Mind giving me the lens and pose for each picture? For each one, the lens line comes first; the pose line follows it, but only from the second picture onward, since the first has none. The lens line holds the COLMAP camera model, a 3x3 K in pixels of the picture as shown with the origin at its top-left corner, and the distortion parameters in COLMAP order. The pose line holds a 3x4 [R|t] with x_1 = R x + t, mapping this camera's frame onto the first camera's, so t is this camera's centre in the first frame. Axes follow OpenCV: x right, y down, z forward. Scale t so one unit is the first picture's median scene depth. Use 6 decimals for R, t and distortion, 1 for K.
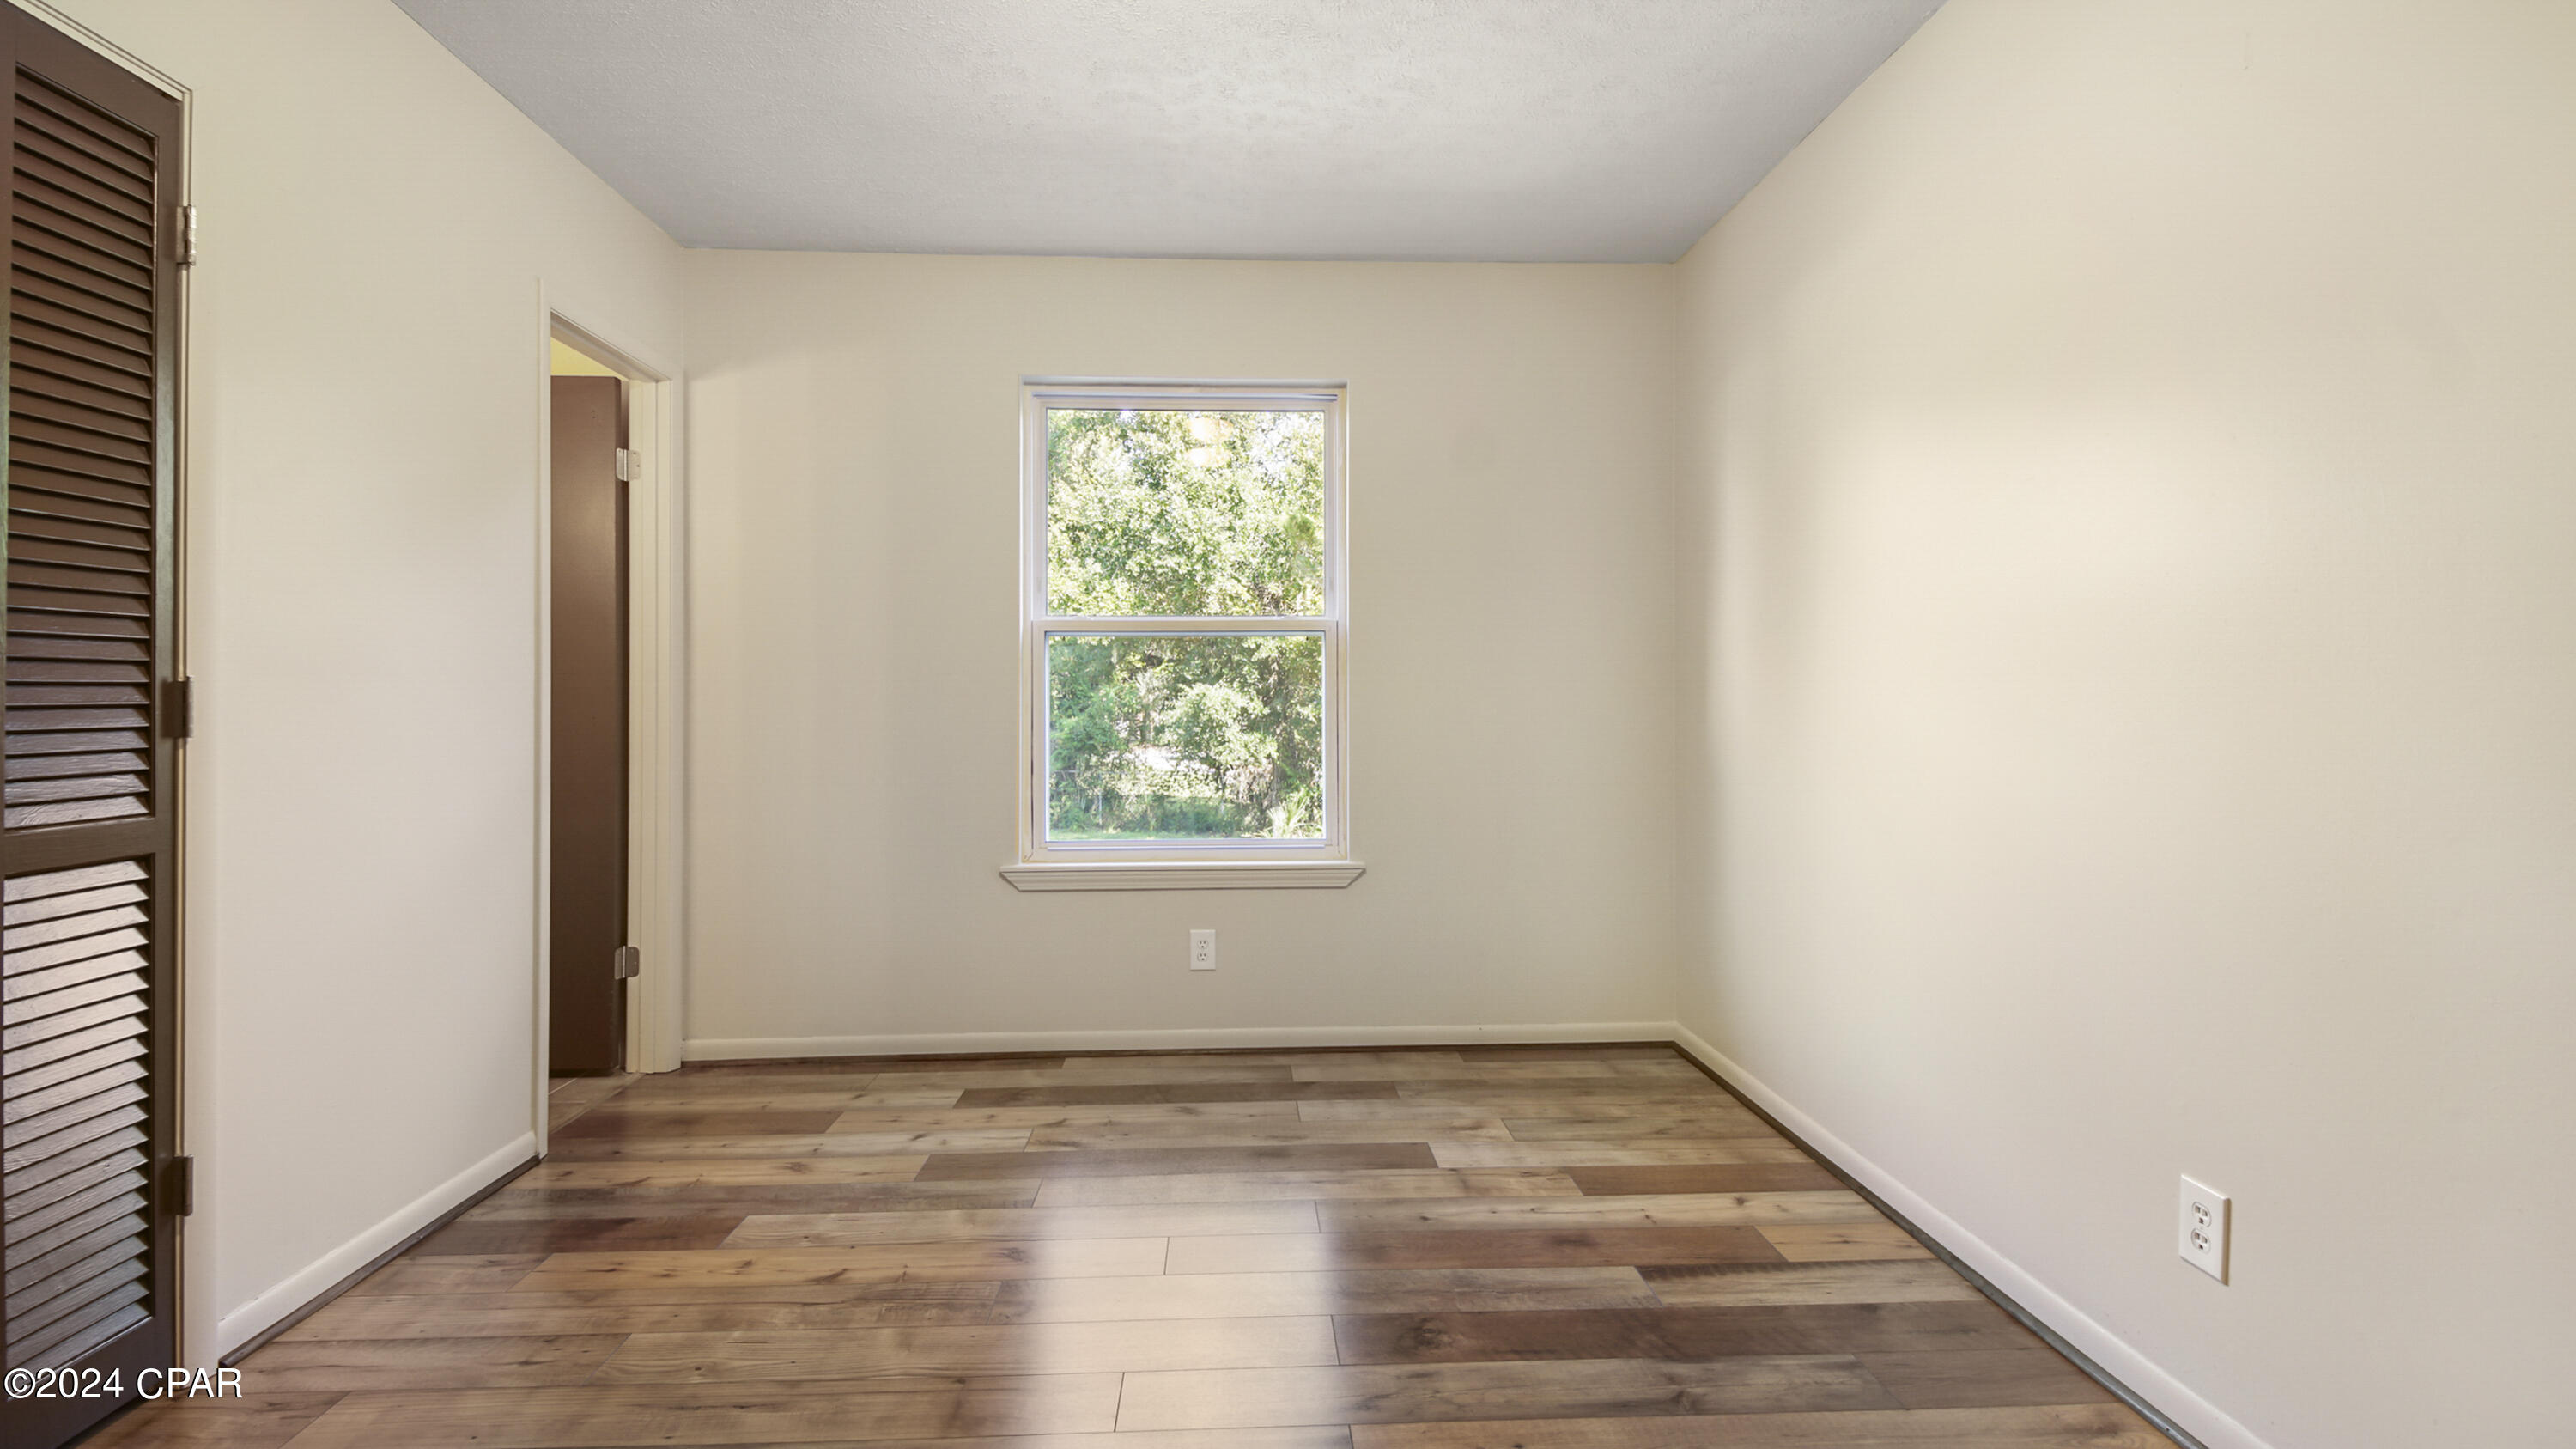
lens RADIAL K [[1133.9, 0, 1285.5], [0, 1133.9, 686.3], [0, 0, 1]] dist [-0.014850, -0.000542]
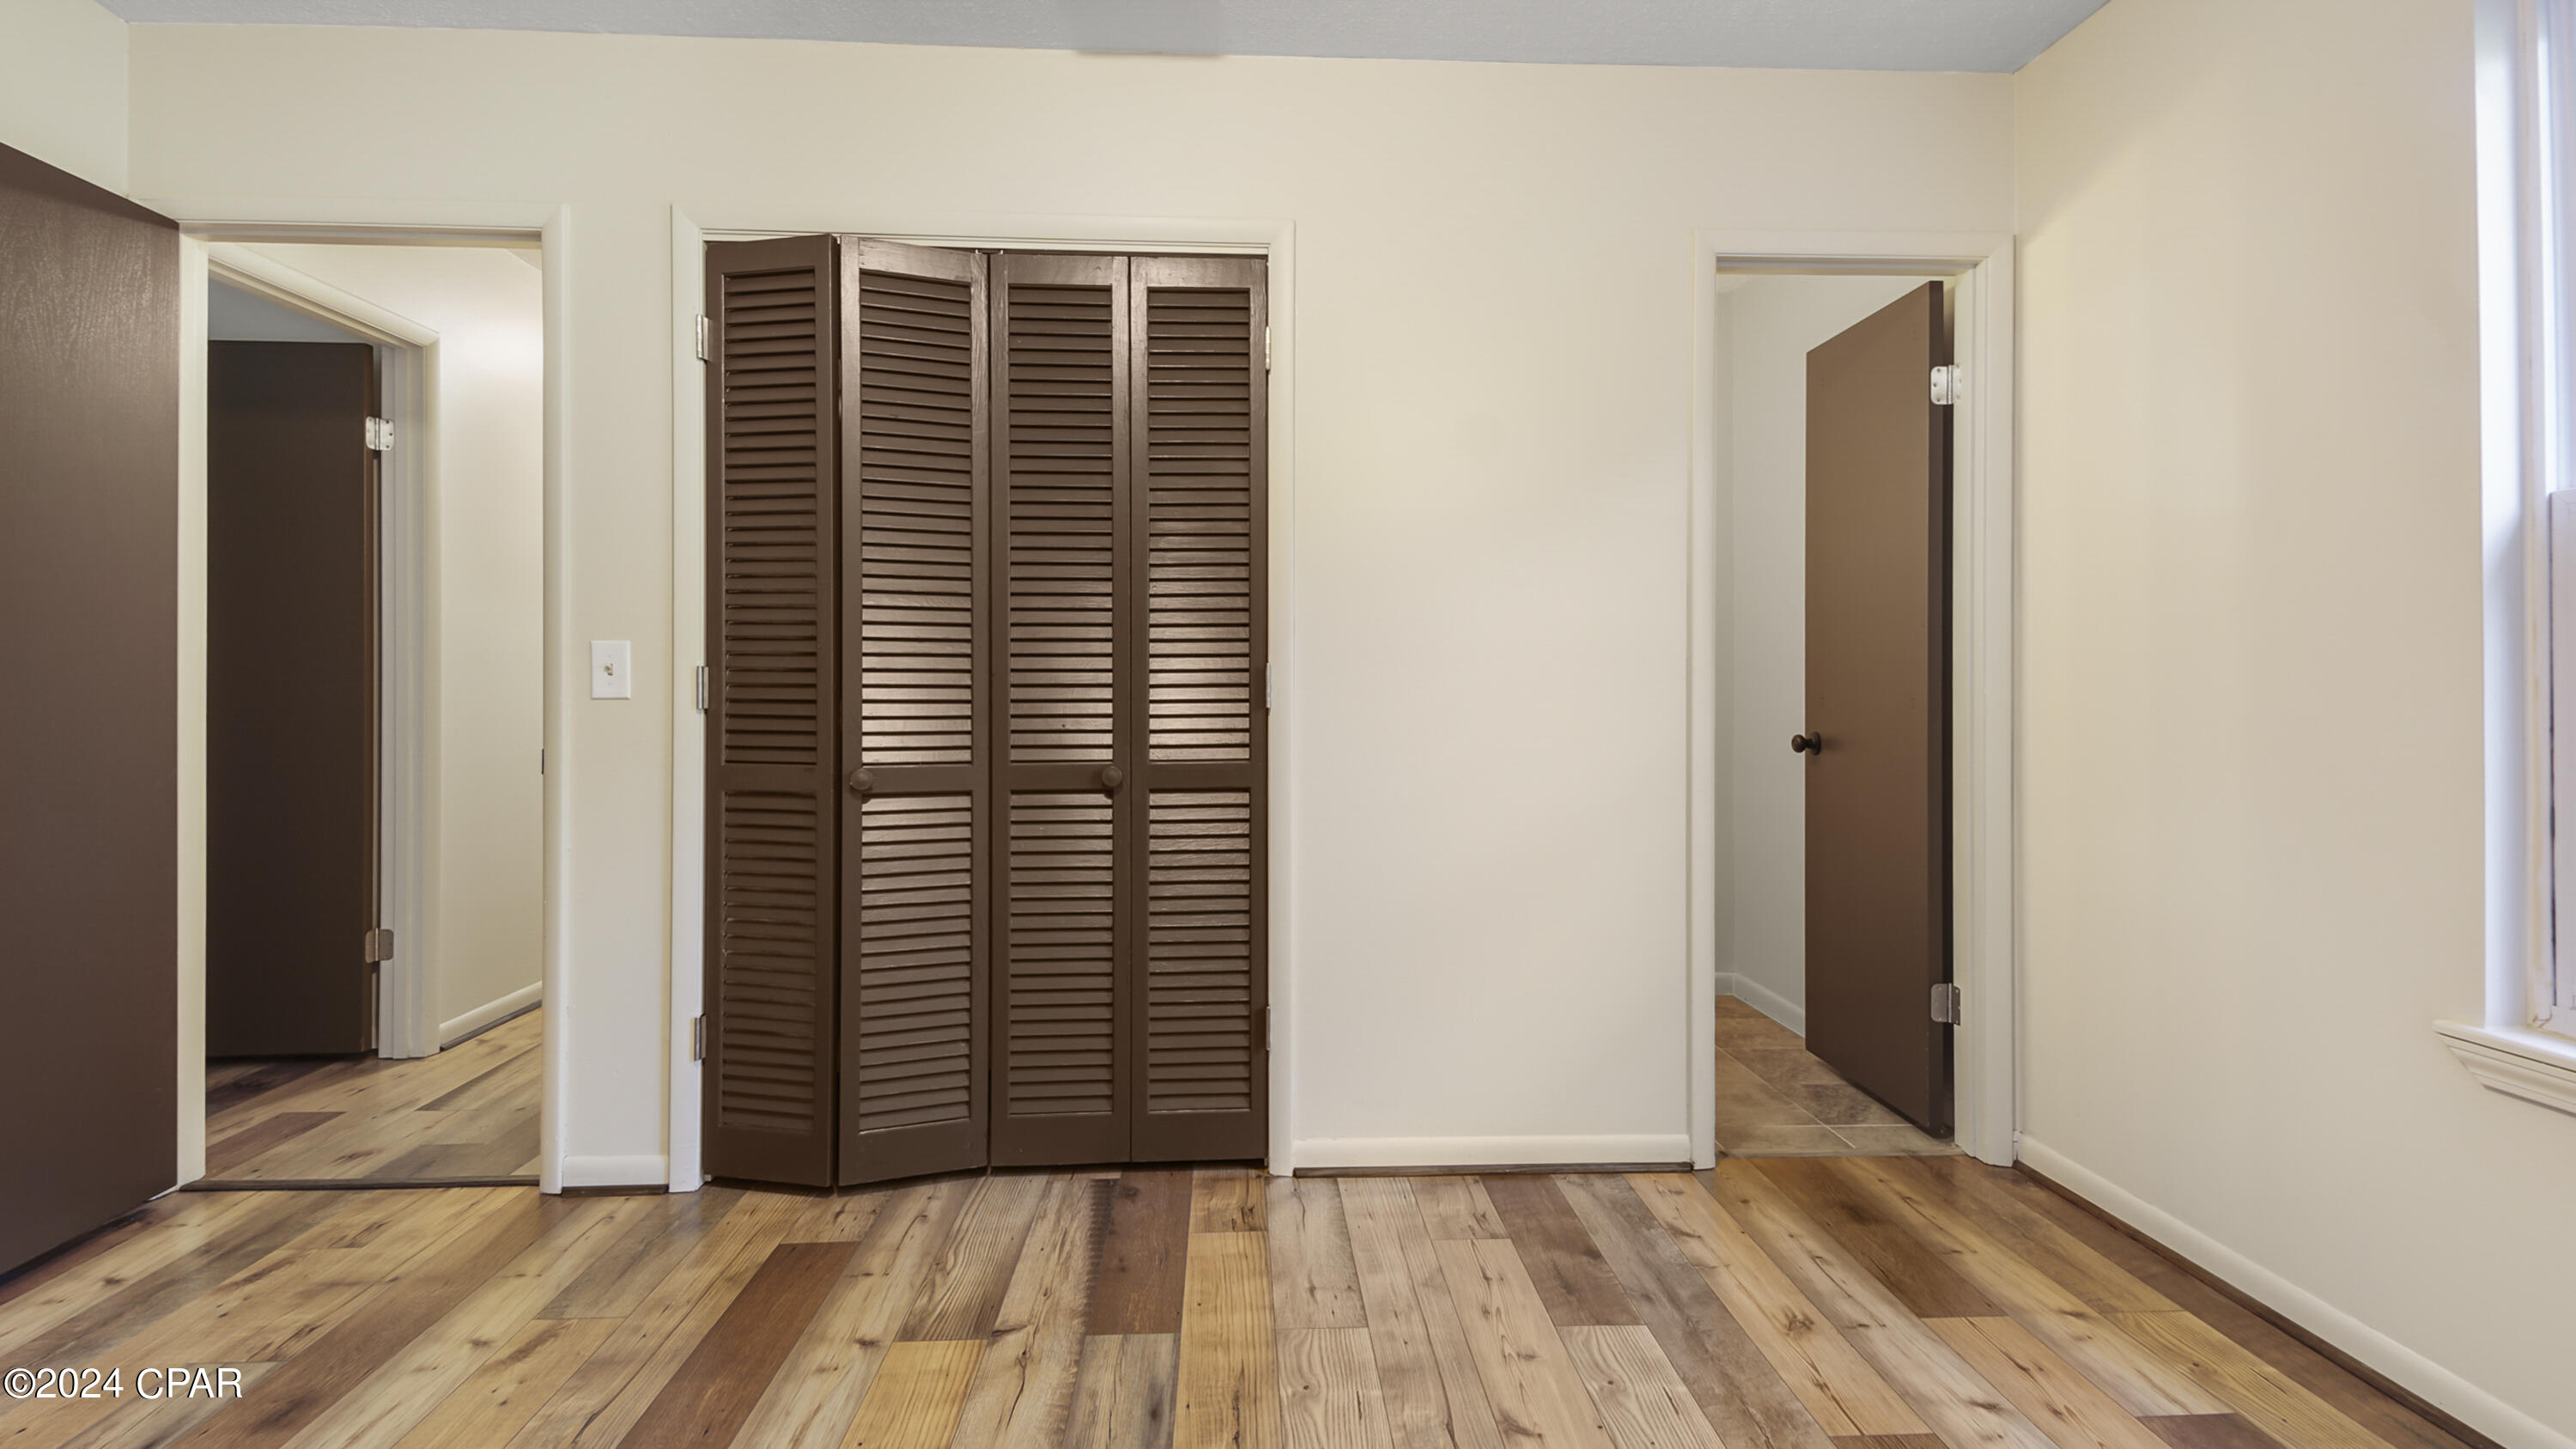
lens RADIAL K [[1161.2, 0, 1284.9], [0, 1161.2, 686.5], [0, 0, 1]] dist [0.002759, -0.000021]
pose [[0.002006, -0.000394, -0.999998, 0.302960], [0.015855, 0.999874, -0.000362, 0.012627], [0.999872, -0.015854, 0.002012, 0.658169]]
